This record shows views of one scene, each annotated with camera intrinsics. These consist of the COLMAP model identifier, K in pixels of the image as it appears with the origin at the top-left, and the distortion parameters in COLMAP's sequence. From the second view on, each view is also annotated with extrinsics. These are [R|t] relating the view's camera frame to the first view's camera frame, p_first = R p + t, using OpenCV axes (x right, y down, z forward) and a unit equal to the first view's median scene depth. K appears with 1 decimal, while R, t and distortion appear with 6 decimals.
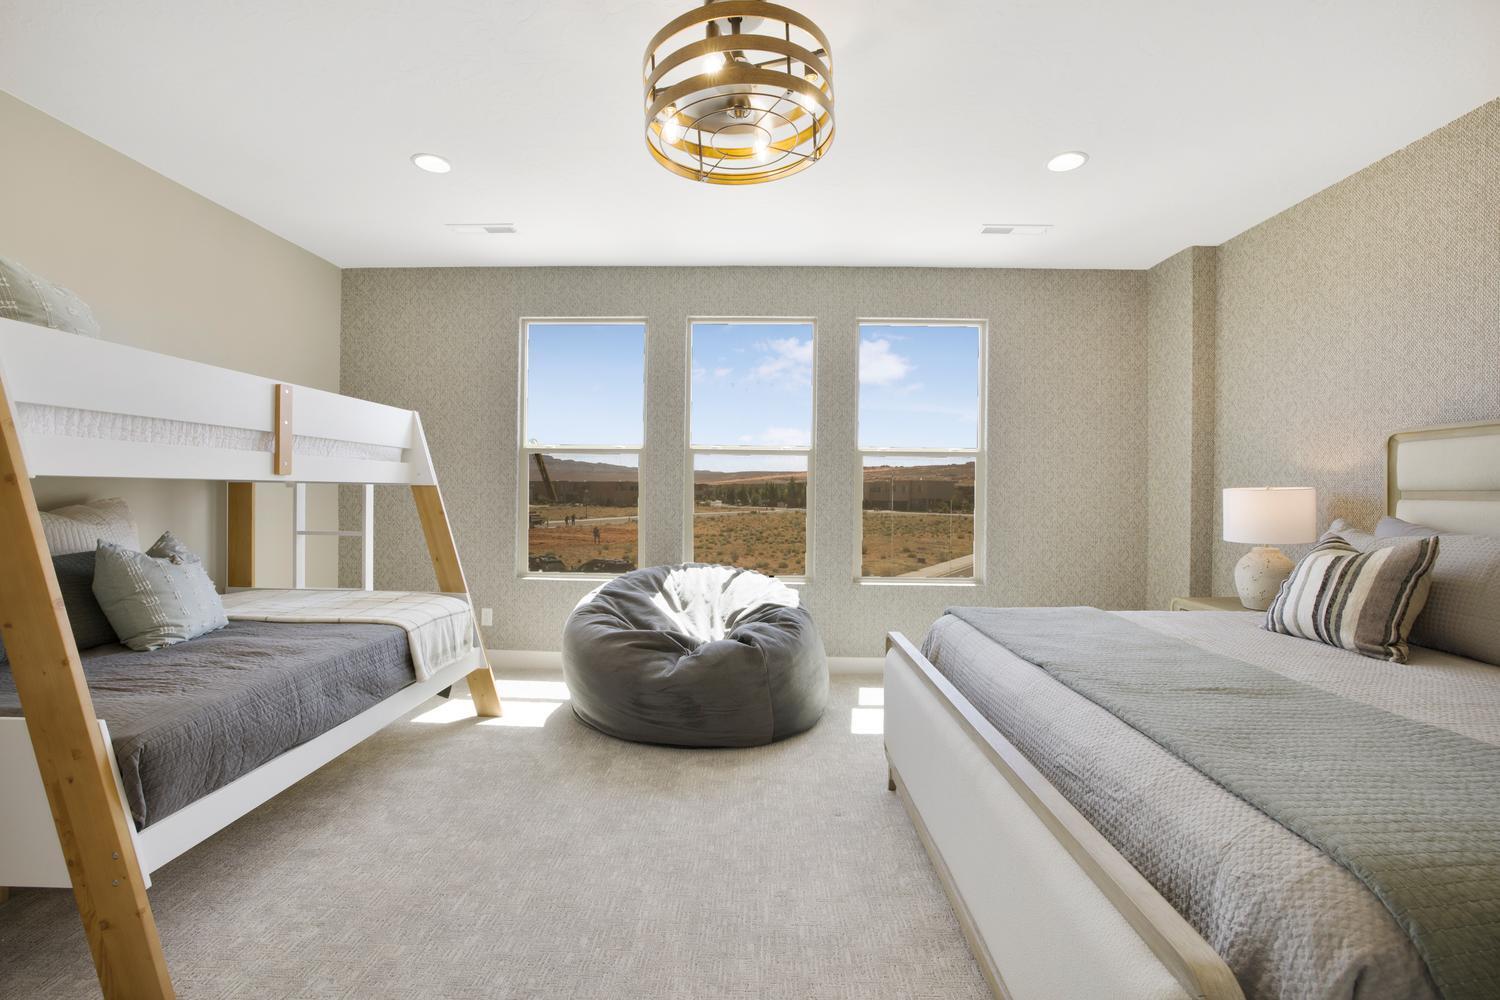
lens RADIAL K [[641.9, 0, 739.8], [0, 641.9, 496.7], [0, 0, 1]] dist [-0.015714, 0.000081]
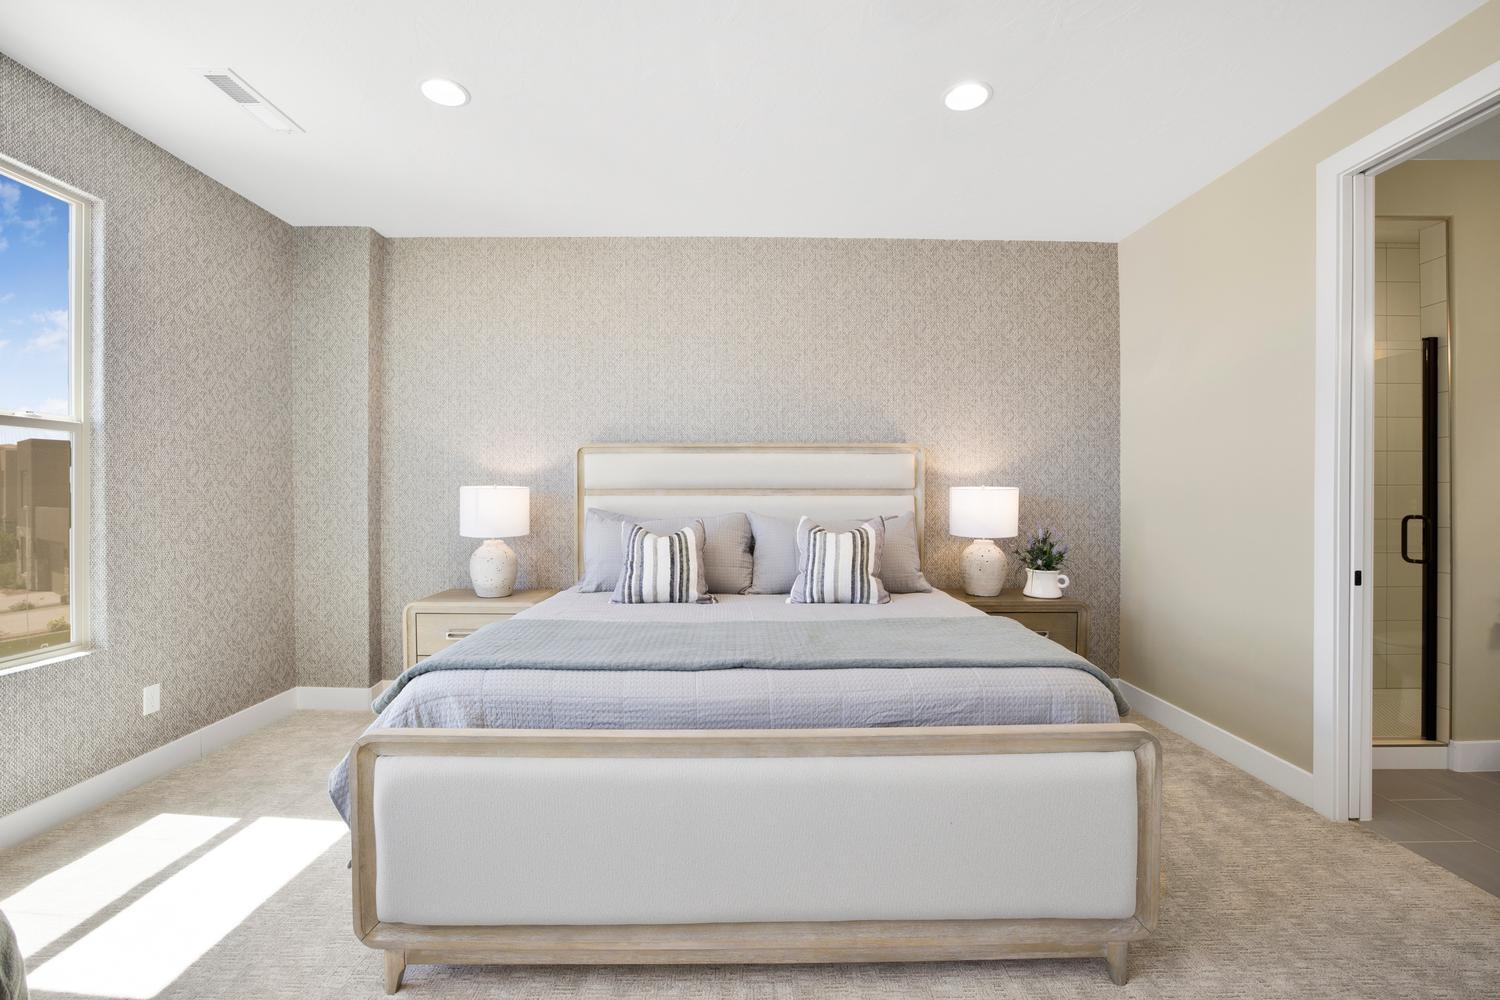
lens RADIAL K [[641.9, 0, 739.8], [0, 641.9, 496.7], [0, 0, 1]] dist [-0.015714, 0.000081]
pose [[-0.021571, -0.015743, 0.999643, -0.251882], [0.009639, 0.999826, 0.015954, -0.007921], [-0.999721, 0.009980, -0.021416, 0.498576]]
